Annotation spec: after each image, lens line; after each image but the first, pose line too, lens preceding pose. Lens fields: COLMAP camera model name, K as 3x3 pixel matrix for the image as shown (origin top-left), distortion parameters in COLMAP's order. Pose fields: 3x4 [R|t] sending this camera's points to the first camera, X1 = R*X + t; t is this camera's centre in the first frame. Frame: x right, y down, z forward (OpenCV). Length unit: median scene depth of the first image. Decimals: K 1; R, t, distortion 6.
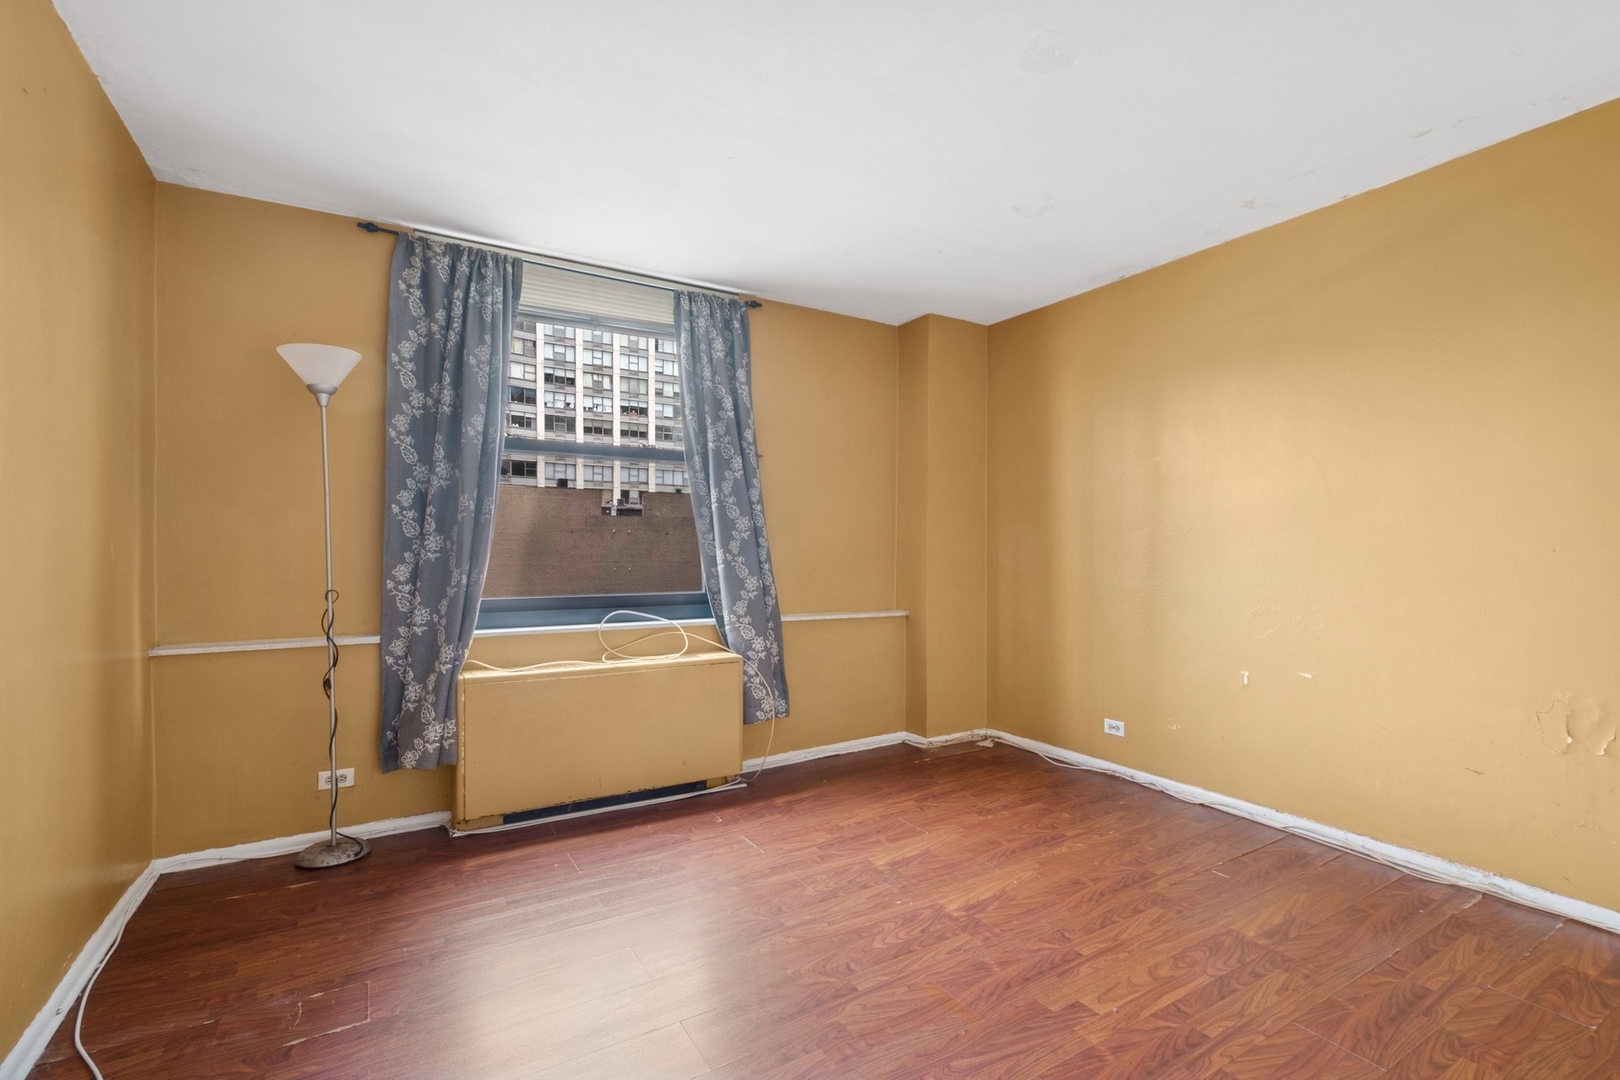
lens RADIAL K [[743.0, 0, 810.8], [0, 743.0, 556.6], [0, 0, 1]] dist [0.001790, 0.000172]
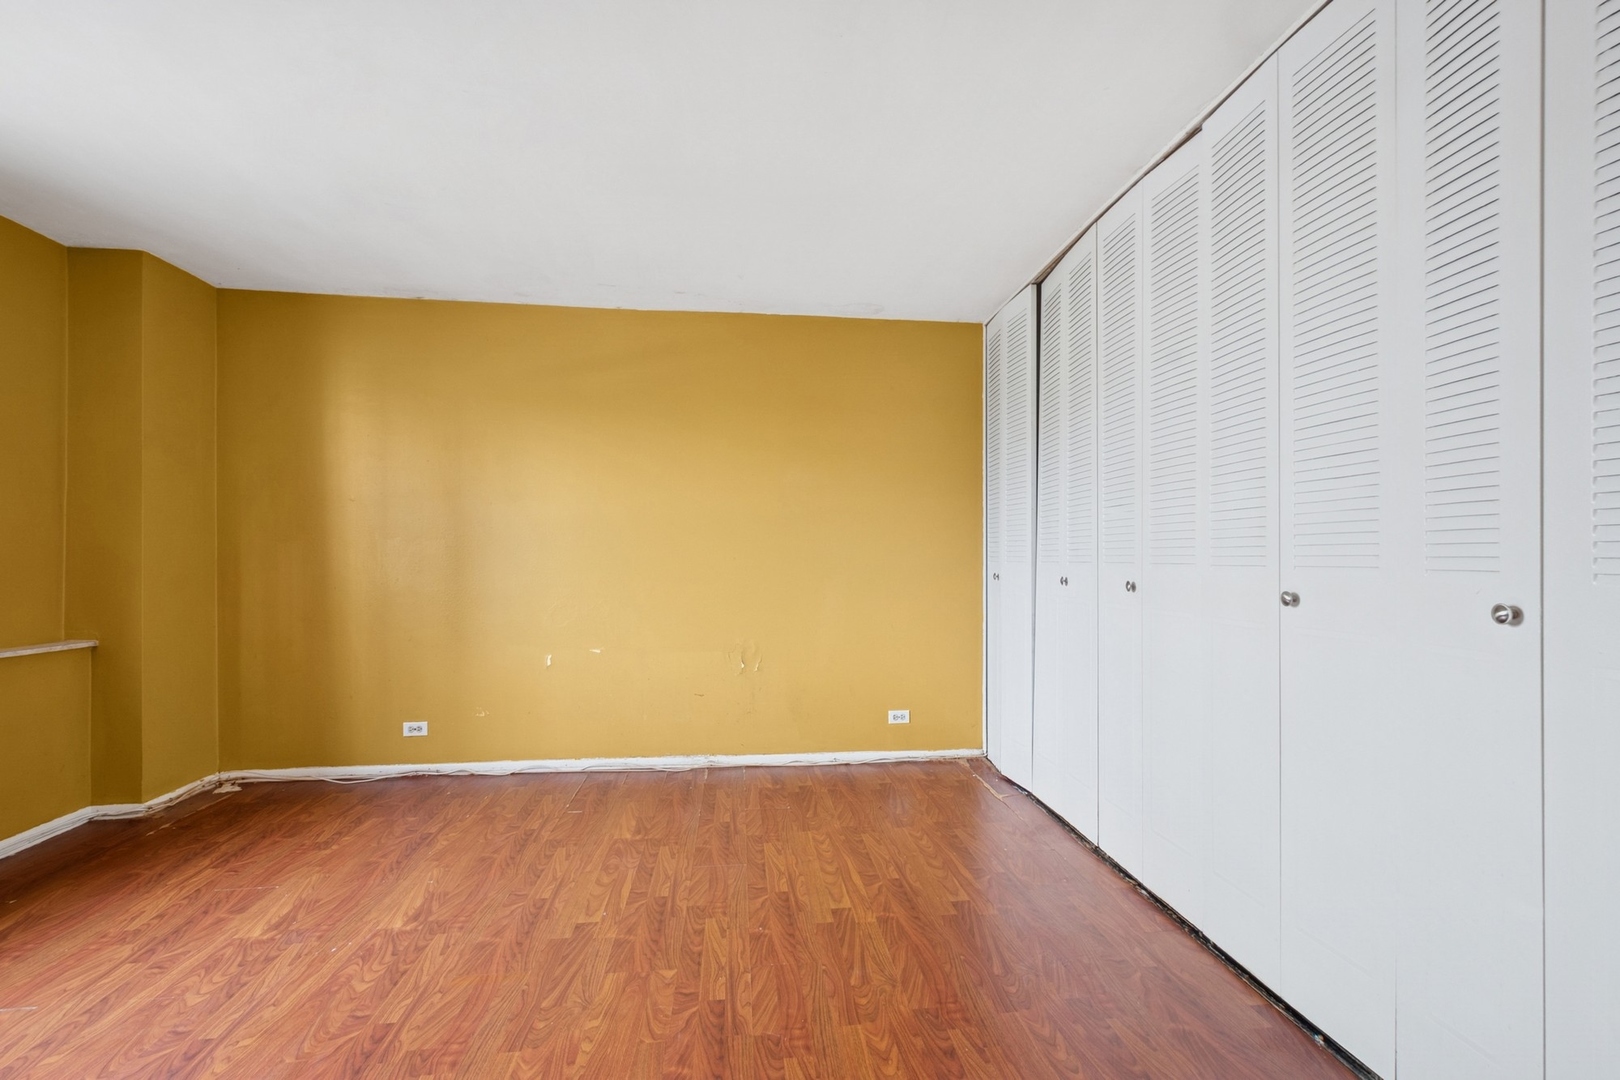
lens RADIAL K [[735.6, 0, 825.9], [0, 735.6, 542.3], [0, 0, 1]] dist [0.001922, -0.000074]
pose [[0.422119, 0.017430, 0.906373, -0.361200], [0.005558, 0.999747, -0.021814, -0.005320], [-0.906523, 0.014246, 0.421915, 0.059109]]
